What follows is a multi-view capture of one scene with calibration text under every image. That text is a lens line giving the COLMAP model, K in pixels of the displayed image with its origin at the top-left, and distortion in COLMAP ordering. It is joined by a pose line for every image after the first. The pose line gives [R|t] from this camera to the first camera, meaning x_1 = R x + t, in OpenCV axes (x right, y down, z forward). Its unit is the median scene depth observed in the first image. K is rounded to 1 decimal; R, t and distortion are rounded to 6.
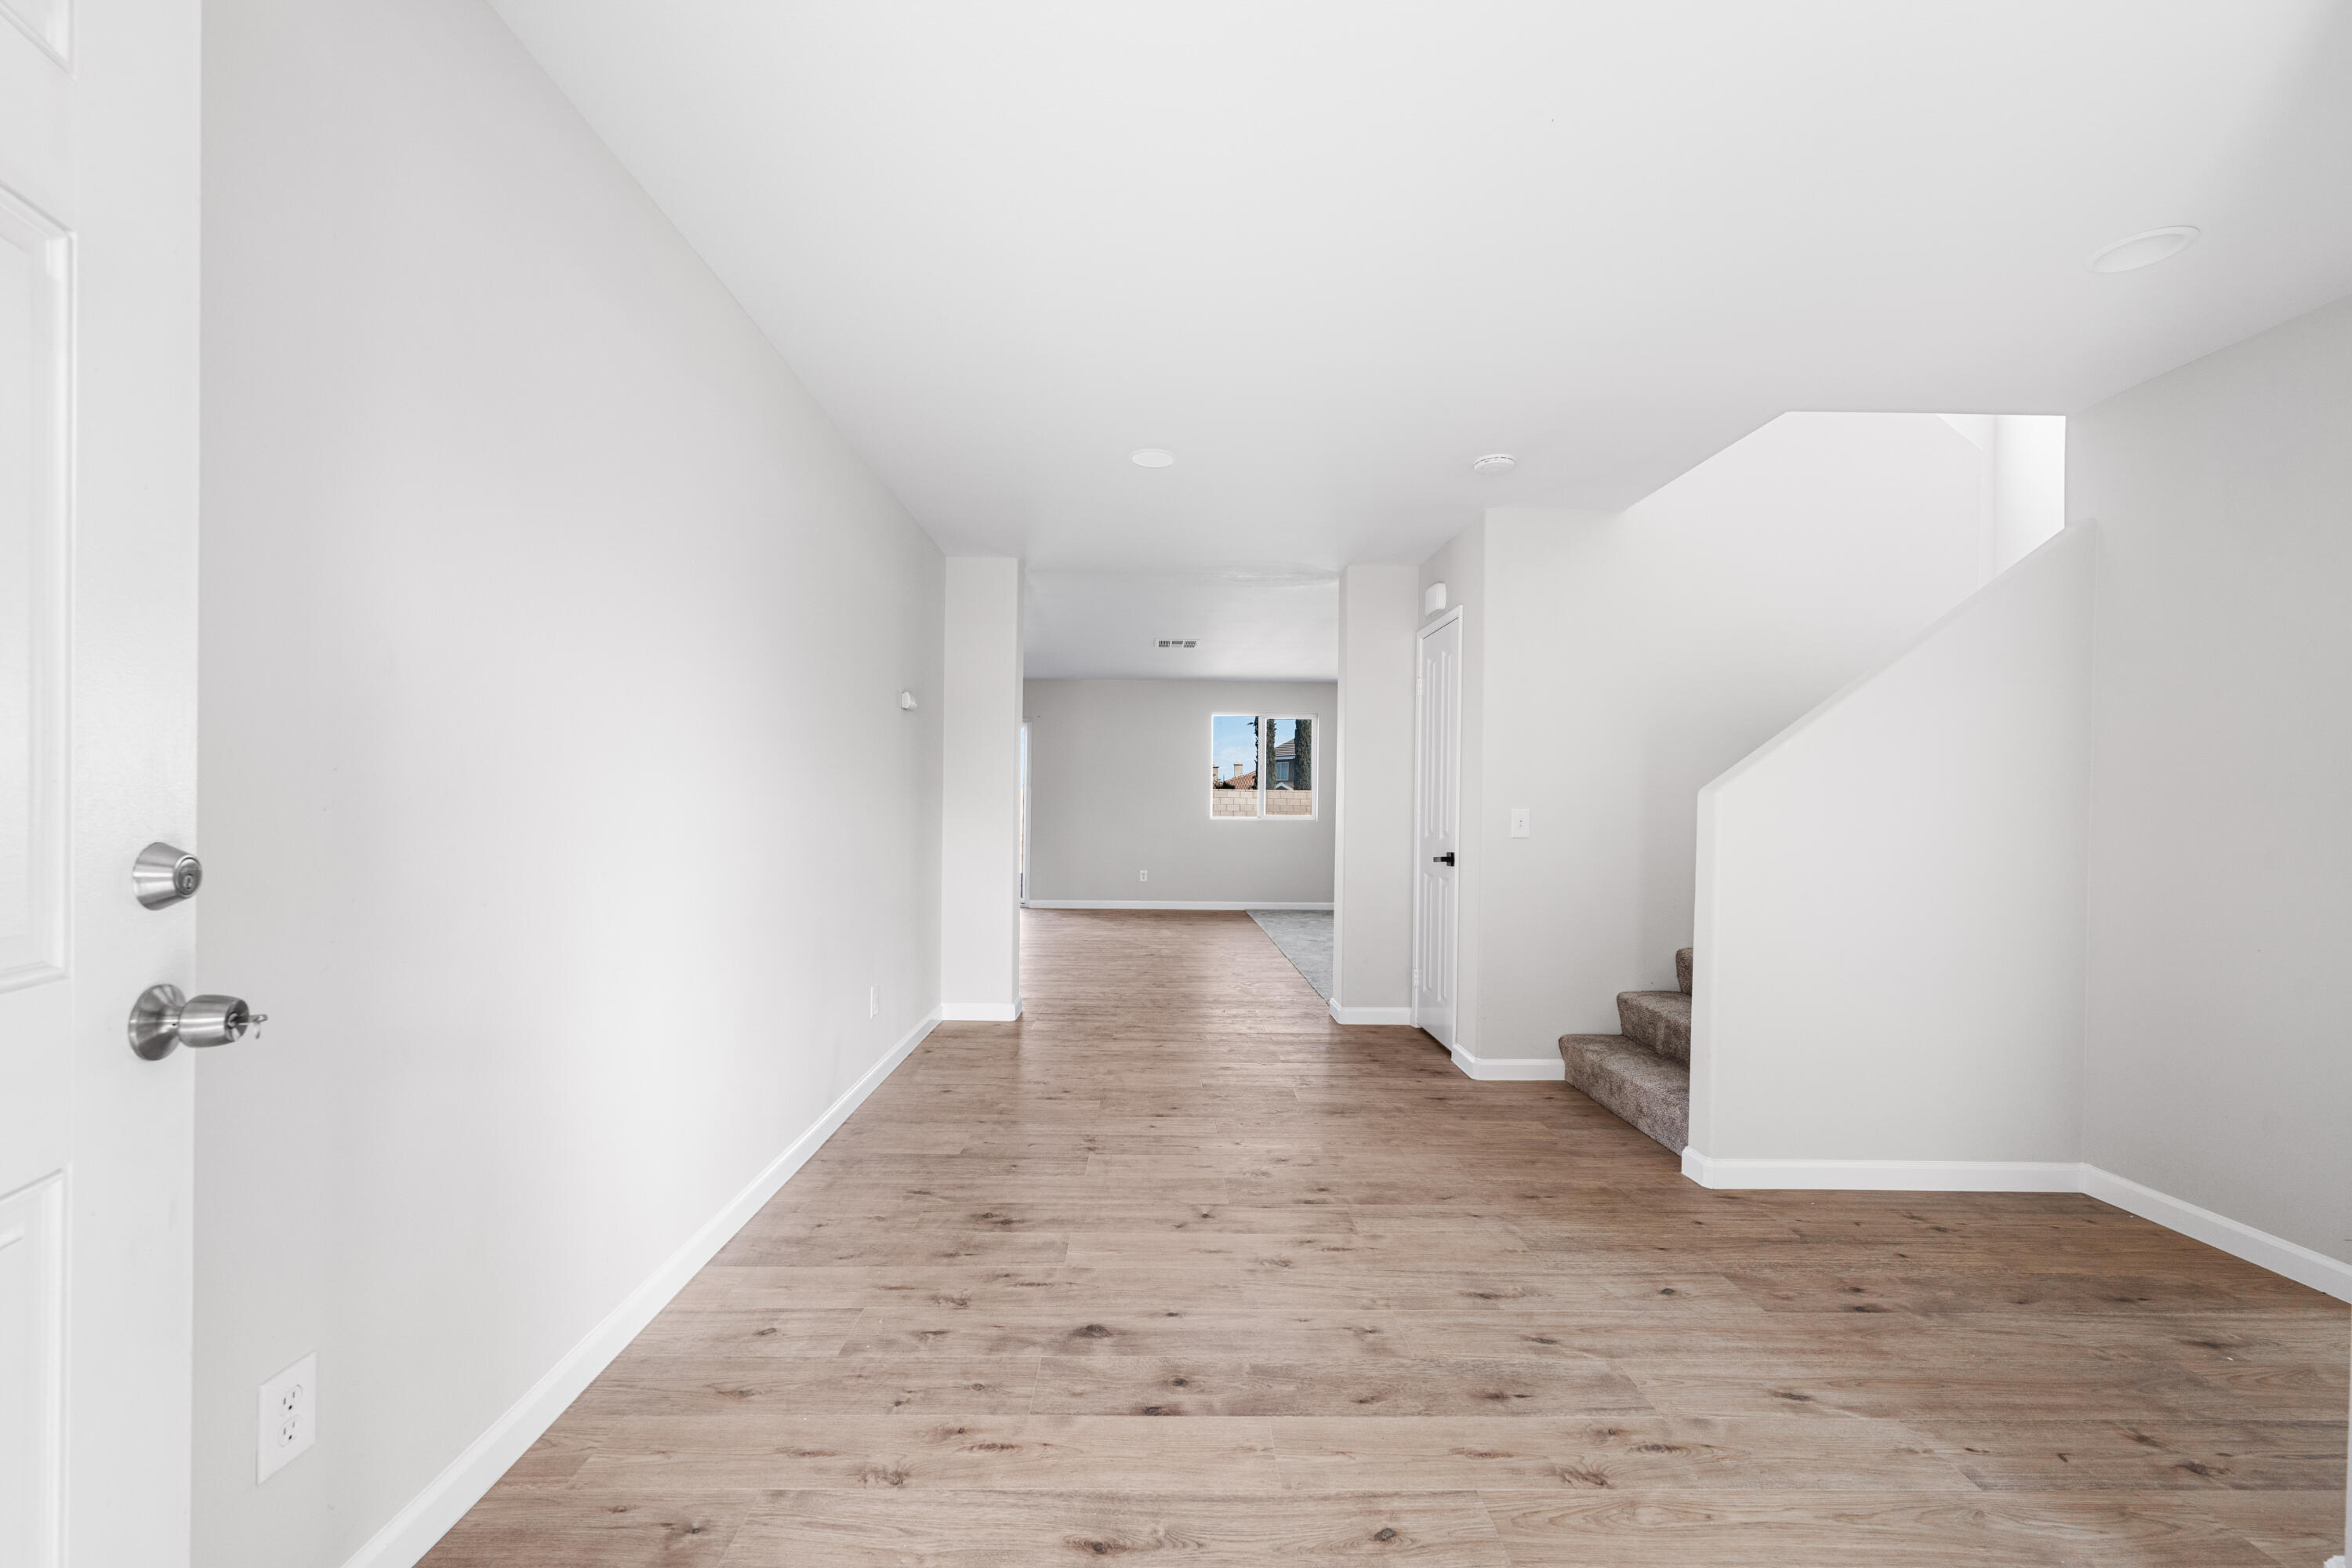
lens RADIAL K [[909.5, 0, 1237.5], [0, 909.5, 809.7], [0, 0, 1]] dist [-0.000715, -0.000342]
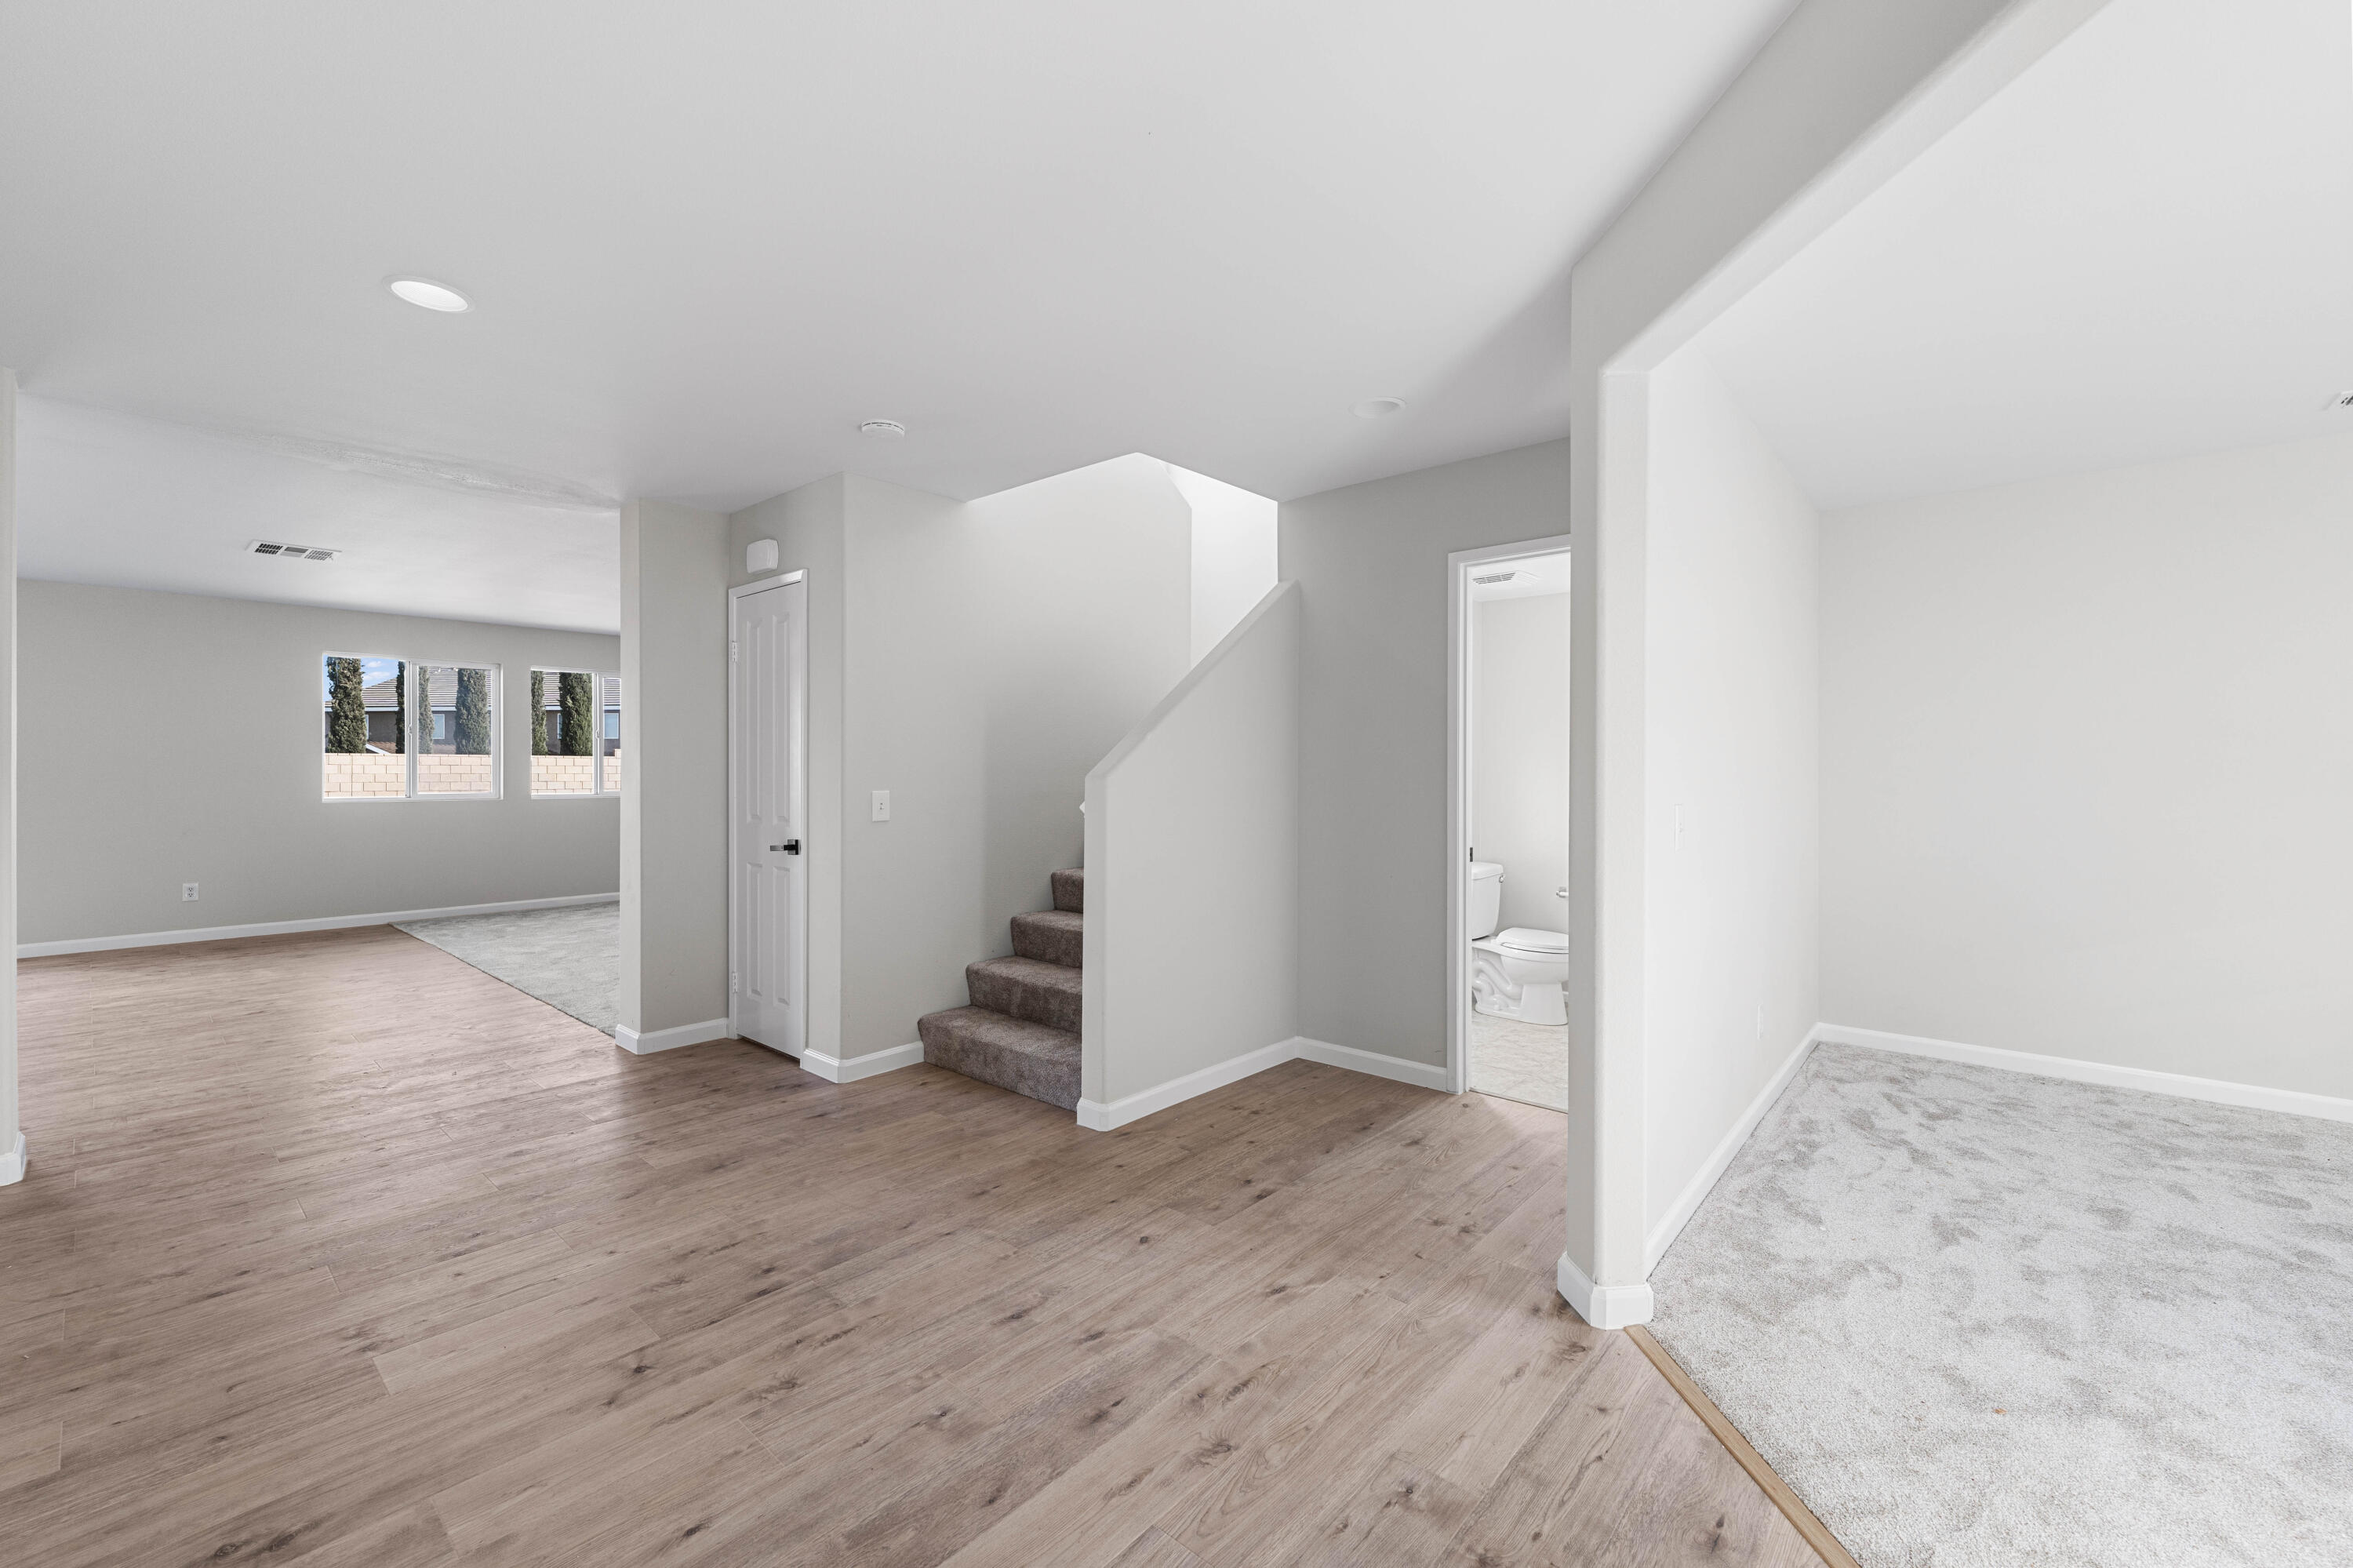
lens RADIAL K [[902.1, 0, 1143.9], [0, 902.1, 774.2], [0, 0, 1]] dist [0.000545, -0.000298]
pose [[0.716992, -0.014427, 0.696932, -0.232727], [0.012023, 0.999893, 0.008329, -0.035420], [-0.696977, 0.002407, 0.717089, 0.180368]]
